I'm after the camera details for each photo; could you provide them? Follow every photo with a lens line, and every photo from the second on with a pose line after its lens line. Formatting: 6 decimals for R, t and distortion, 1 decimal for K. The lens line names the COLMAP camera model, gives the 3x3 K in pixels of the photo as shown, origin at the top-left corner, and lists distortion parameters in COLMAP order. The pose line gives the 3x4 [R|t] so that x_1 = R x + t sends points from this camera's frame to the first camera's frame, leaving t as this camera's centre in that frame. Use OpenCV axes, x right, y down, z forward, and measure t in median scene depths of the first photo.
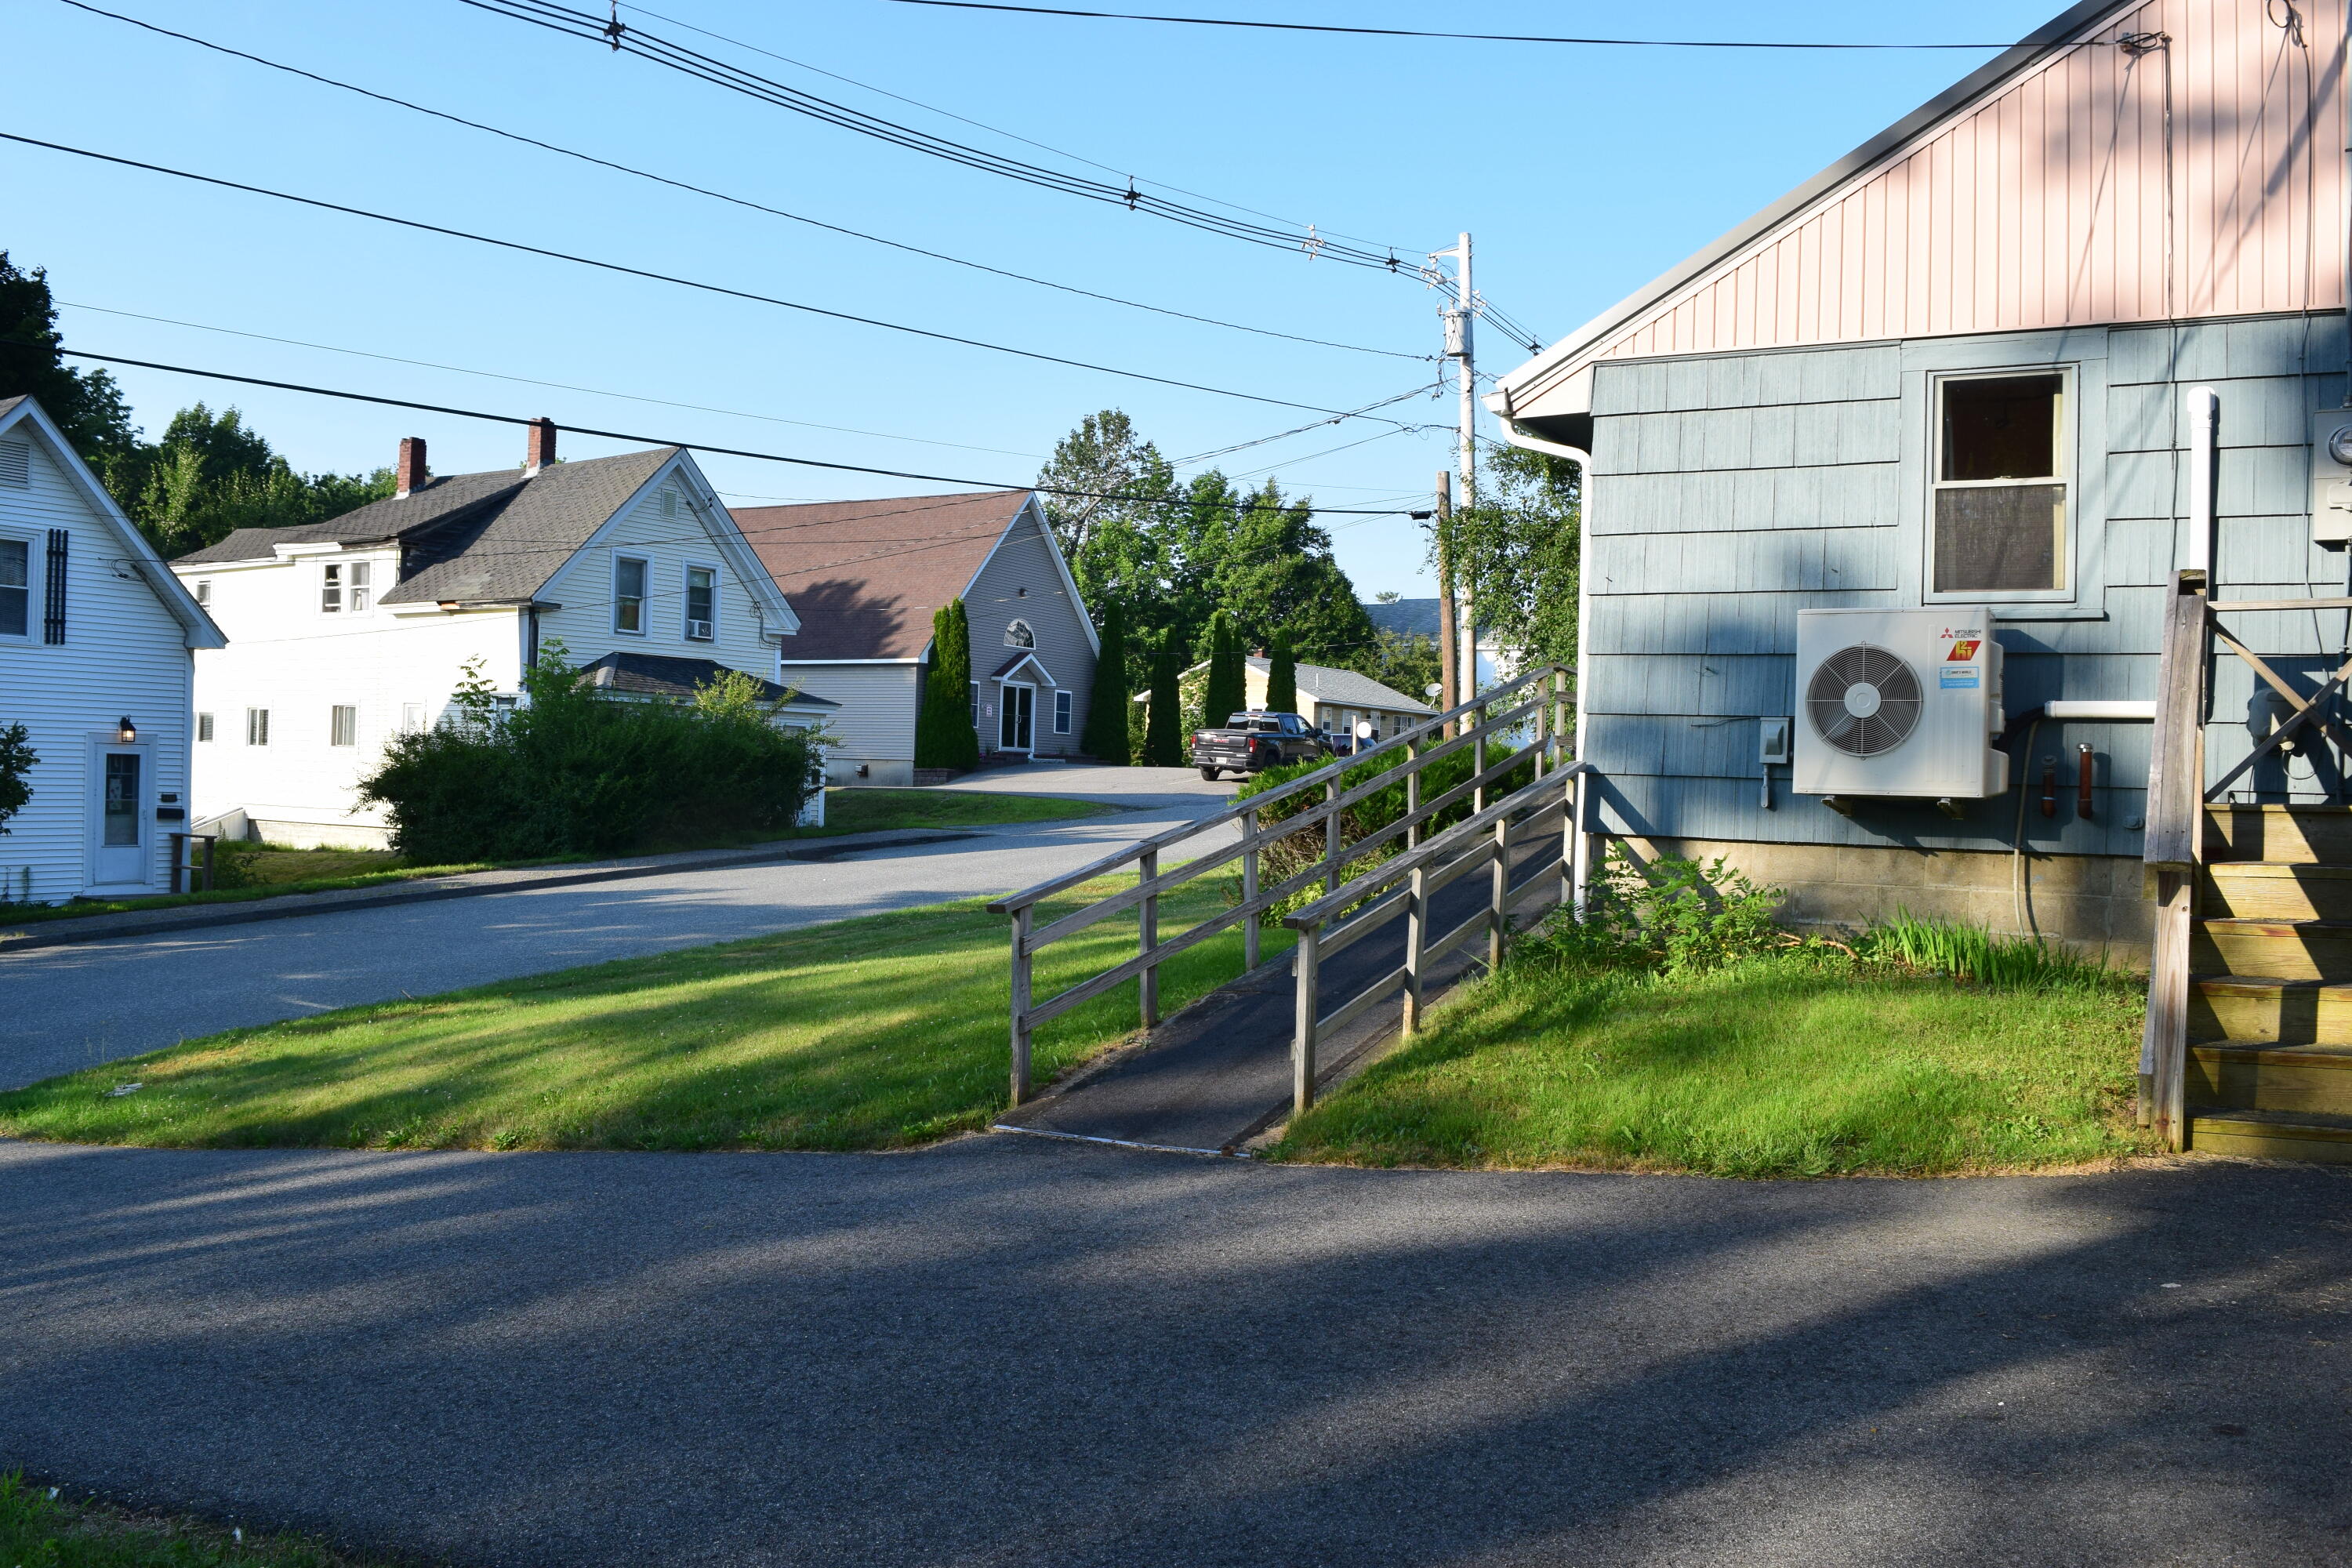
lens RADIAL K [[1842.3, 0, 1172.1], [0, 1842.3, 780.0], [0, 0, 1]] dist [-0.098769, 0.023798]
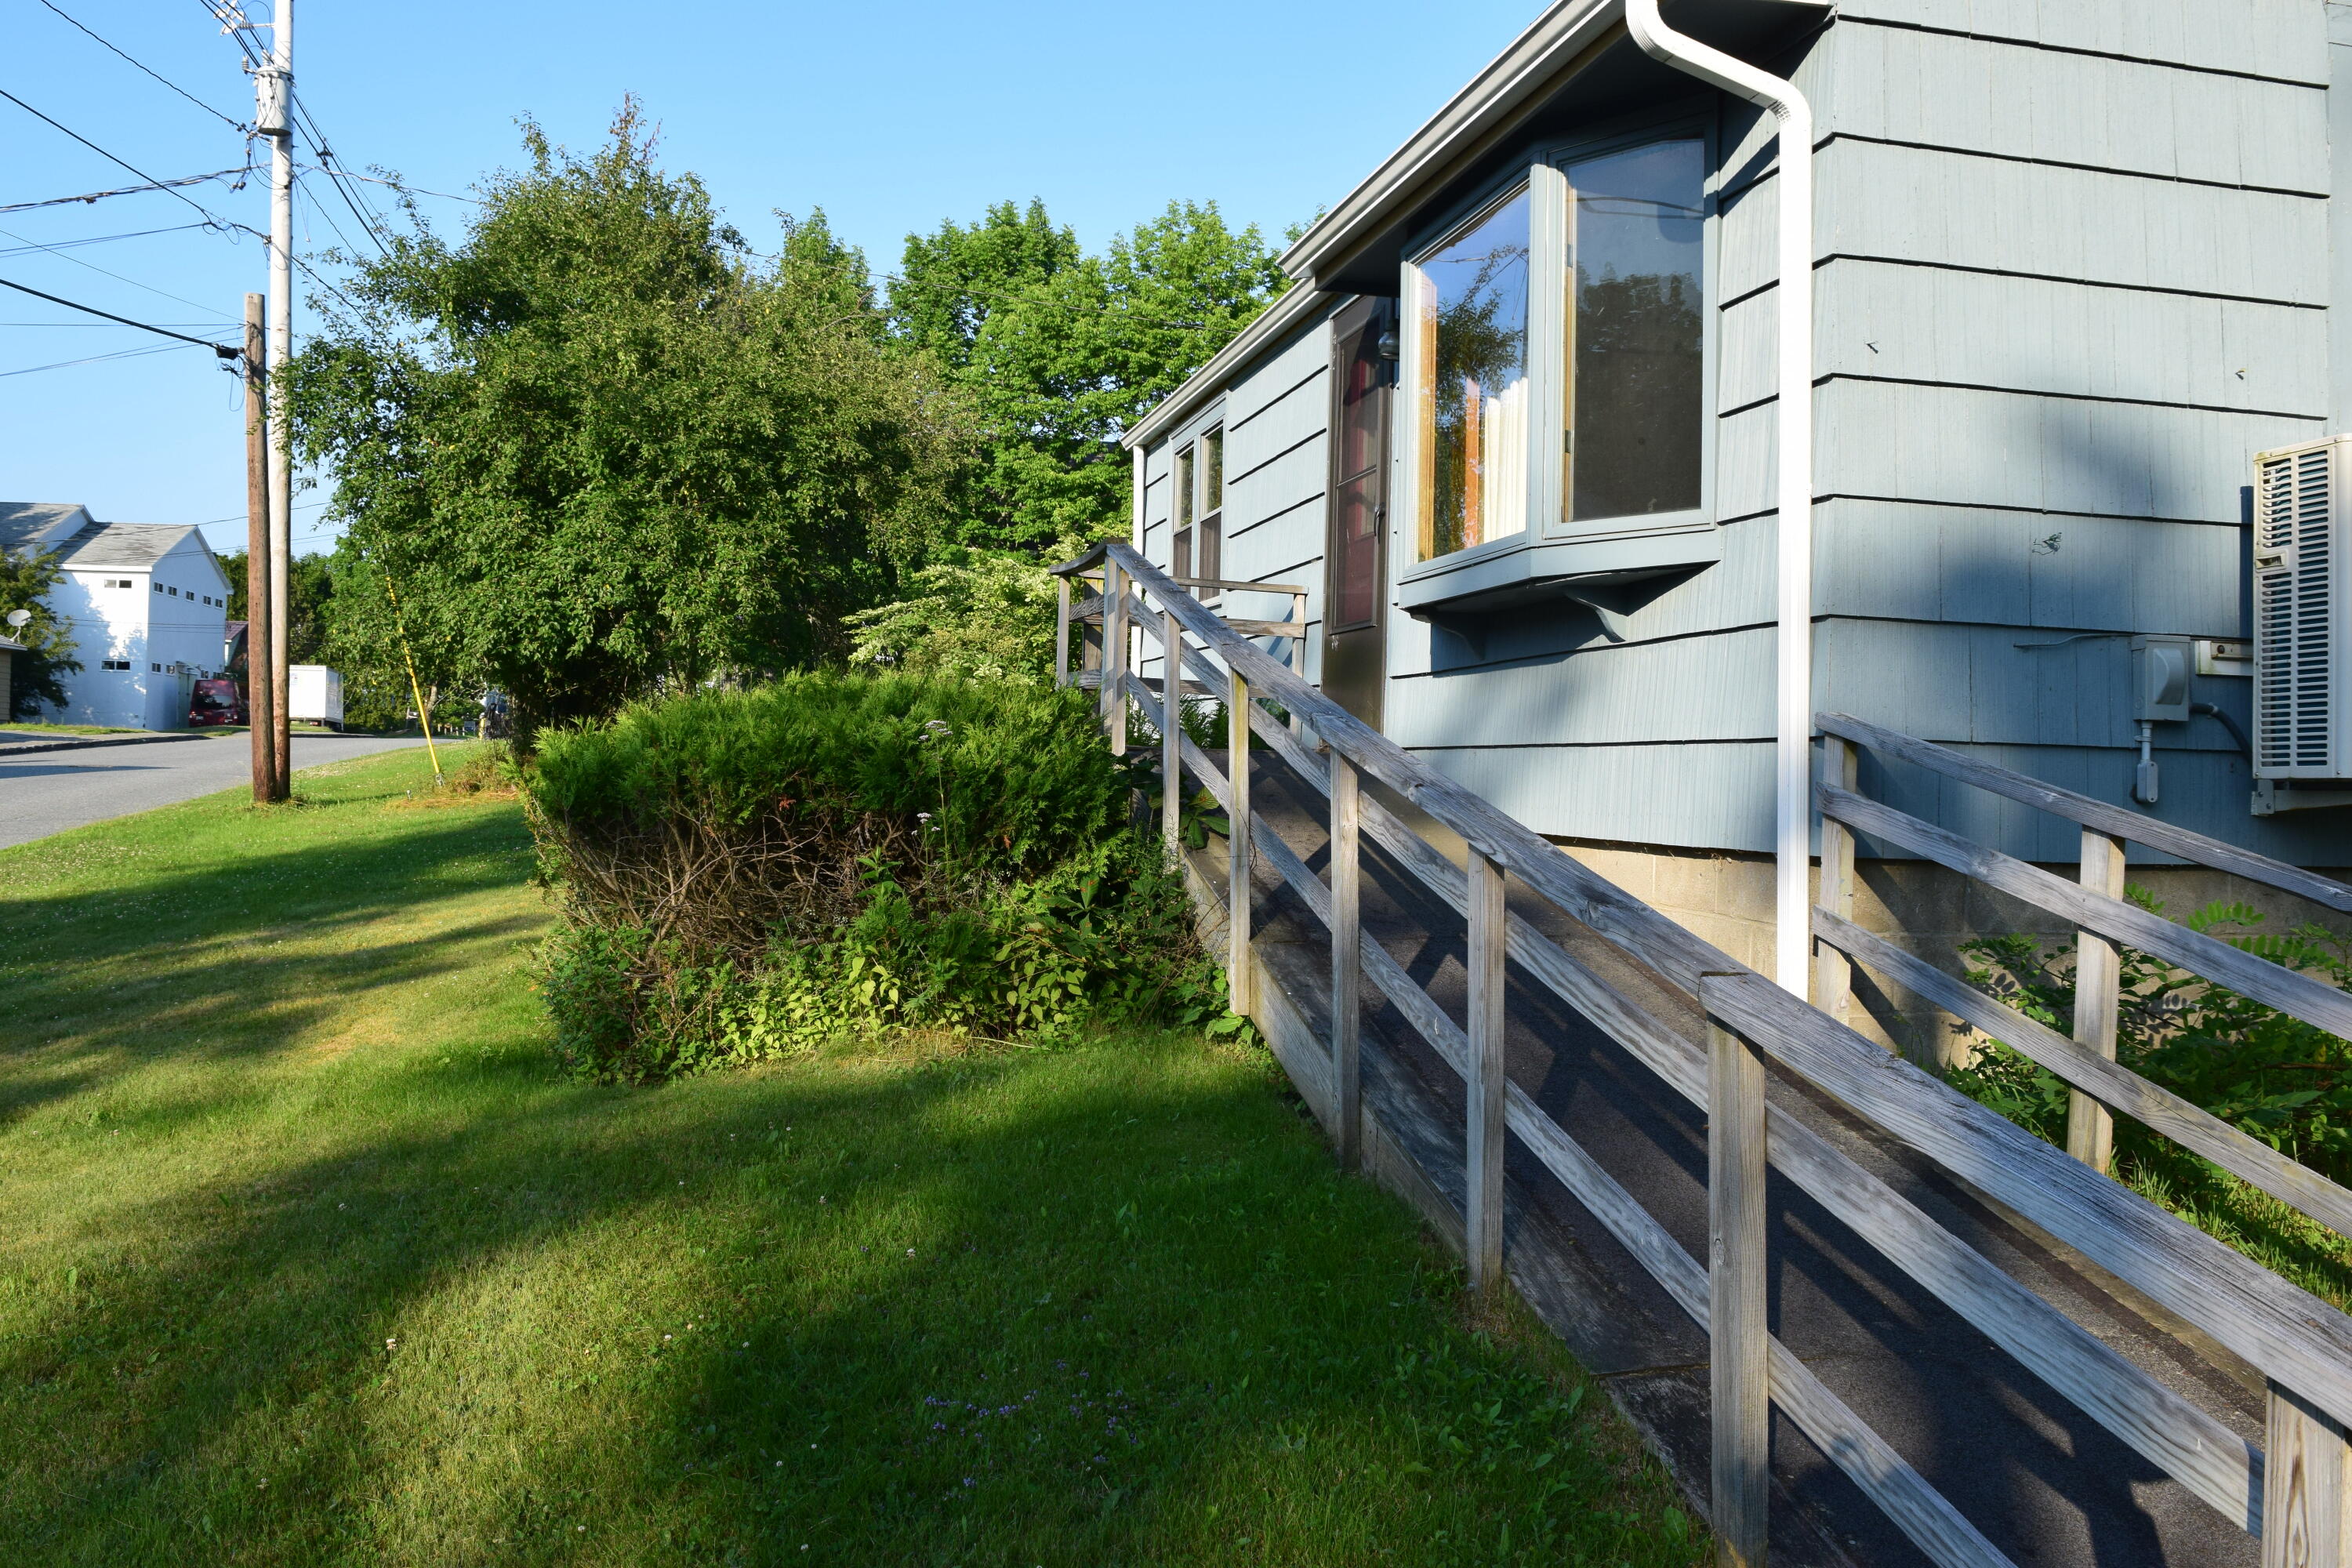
lens RADIAL K [[1966.2, 0, 1158.2], [0, 1966.2, 788.6], [0, 0, 1]] dist [-0.060258, -0.006547]
pose [[0.760083, -0.015851, 0.649632, -0.267198], [-0.003737, 0.999579, 0.028762, -0.004287], [-0.649815, -0.024290, 0.759704, 0.754866]]
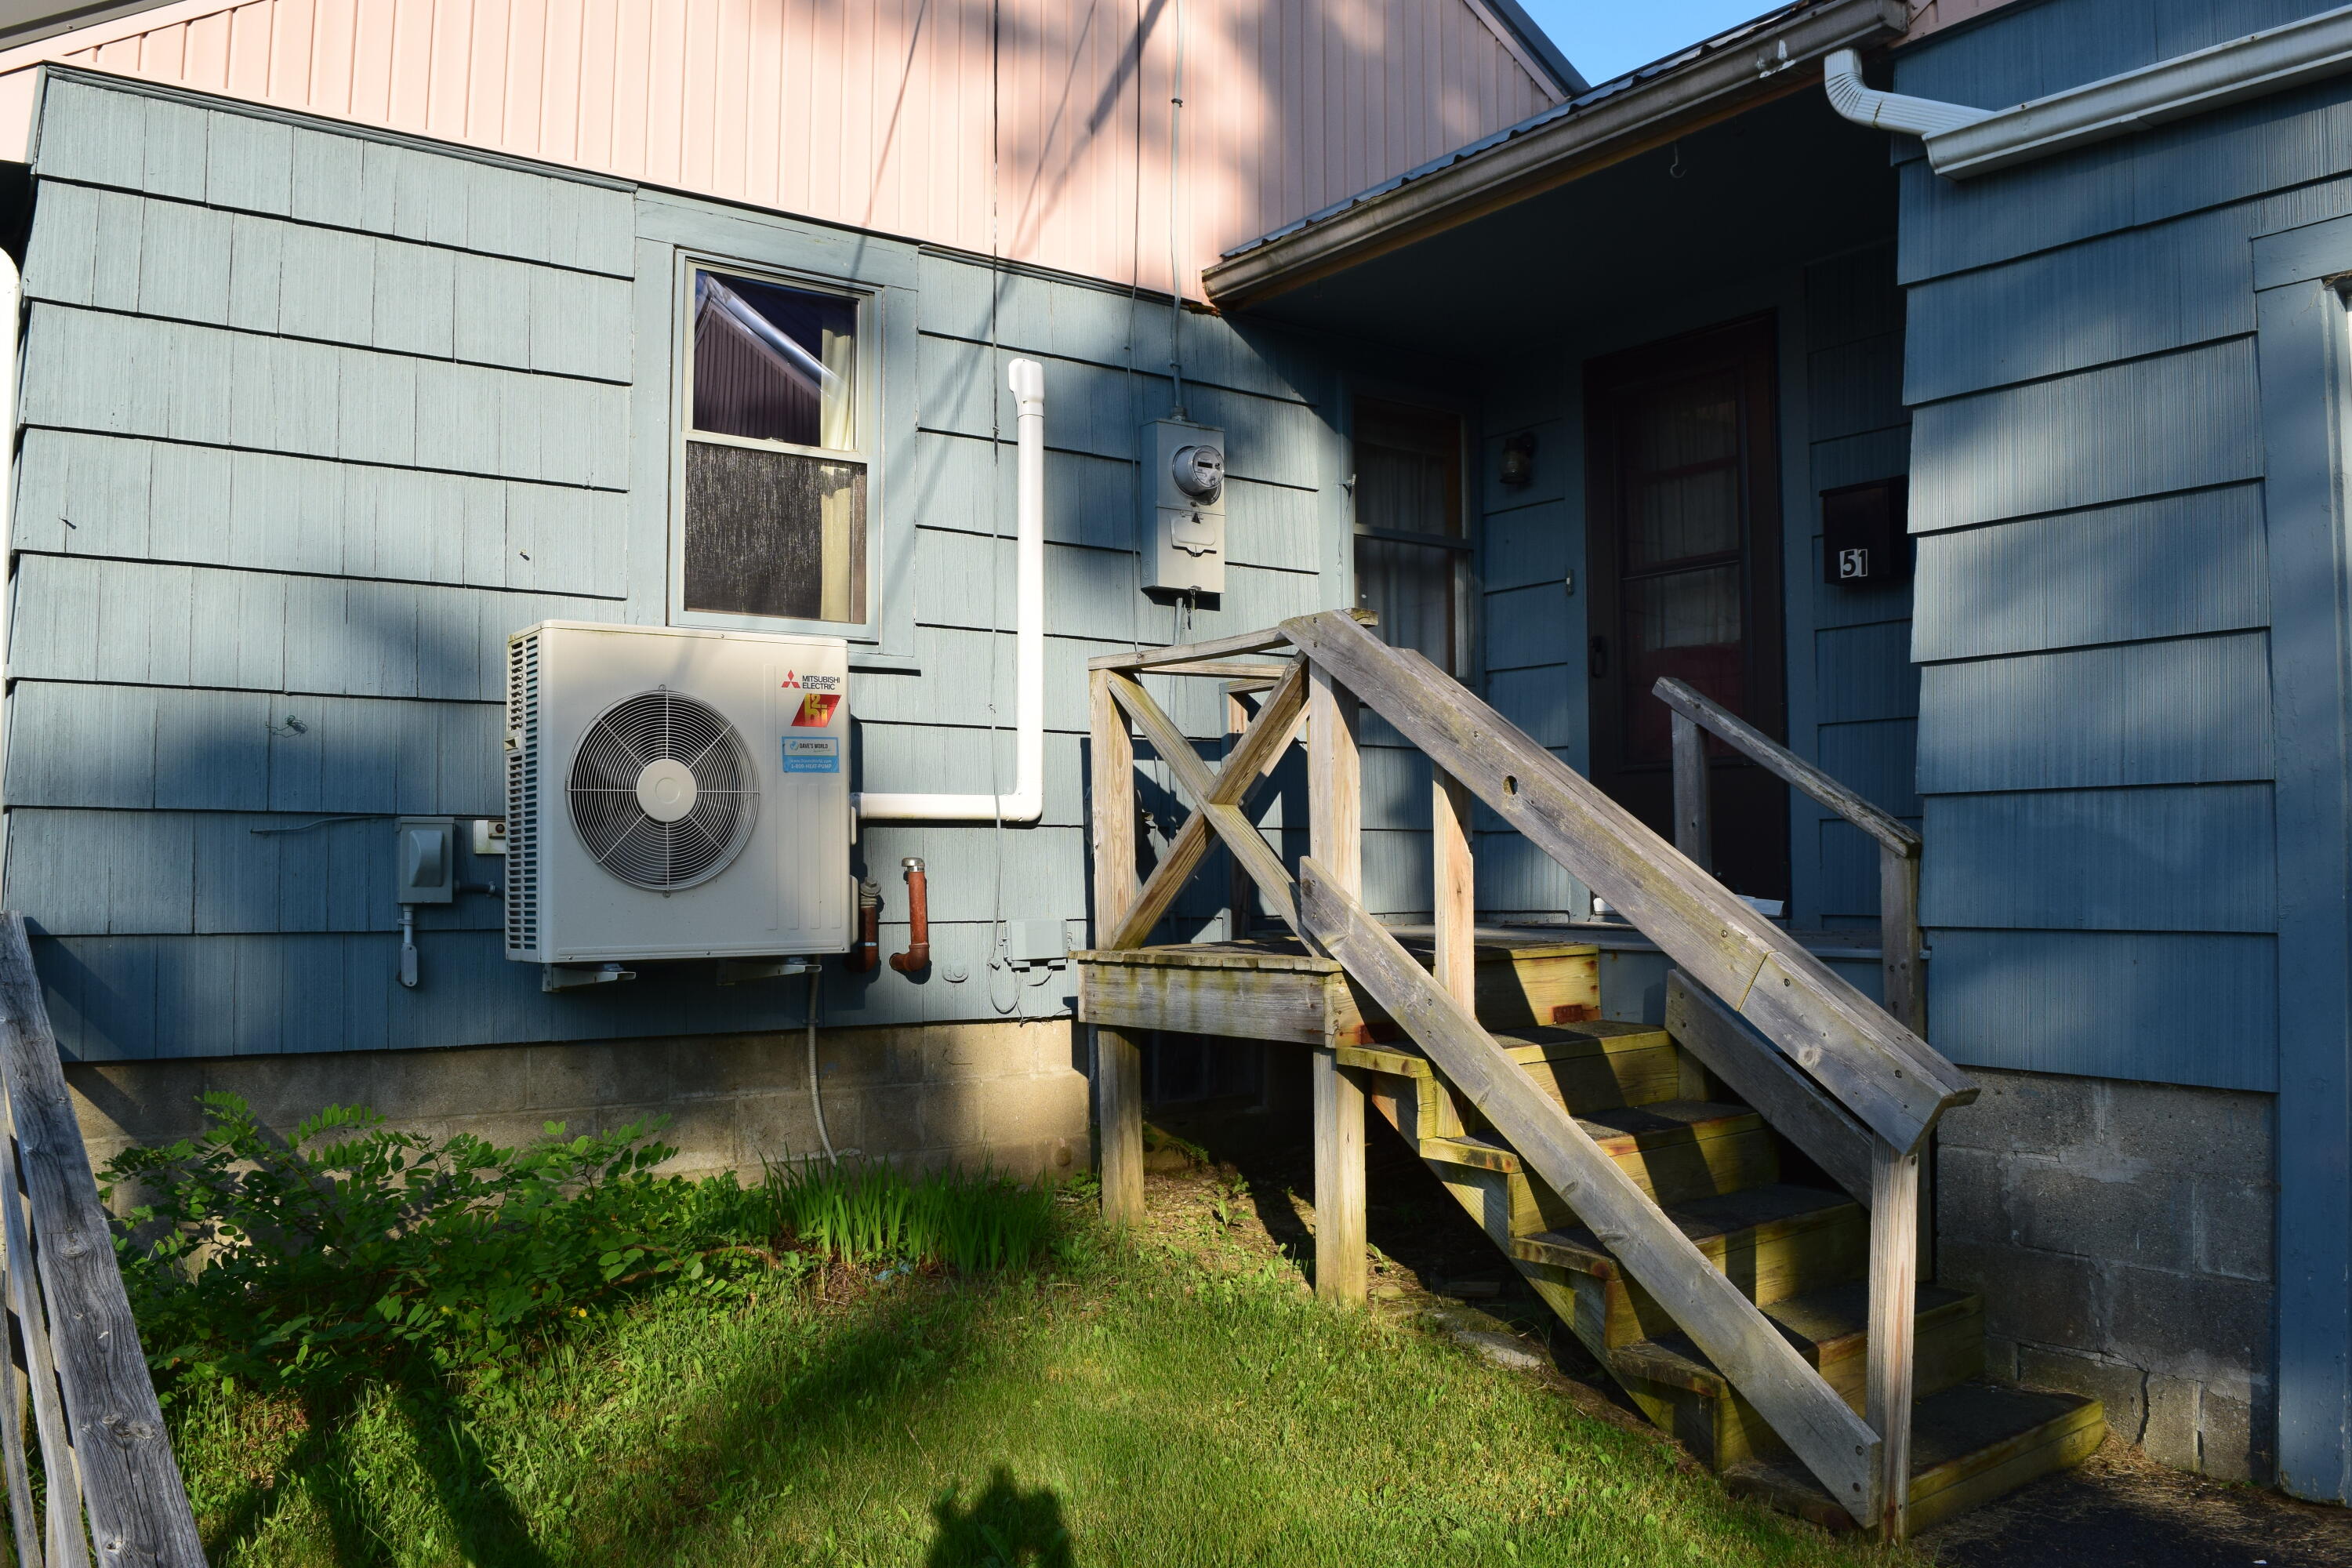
lens RADIAL K [[1842.3, 0, 1173.8], [0, 1842.3, 798.0], [0, 0, 1]] dist [-0.098769, 0.023798]
pose [[0.421209, 0.006772, 0.906938, -0.059659], [0.013996, 0.999805, -0.013965, -0.029220], [-0.906855, 0.018576, 0.421032, 0.574035]]
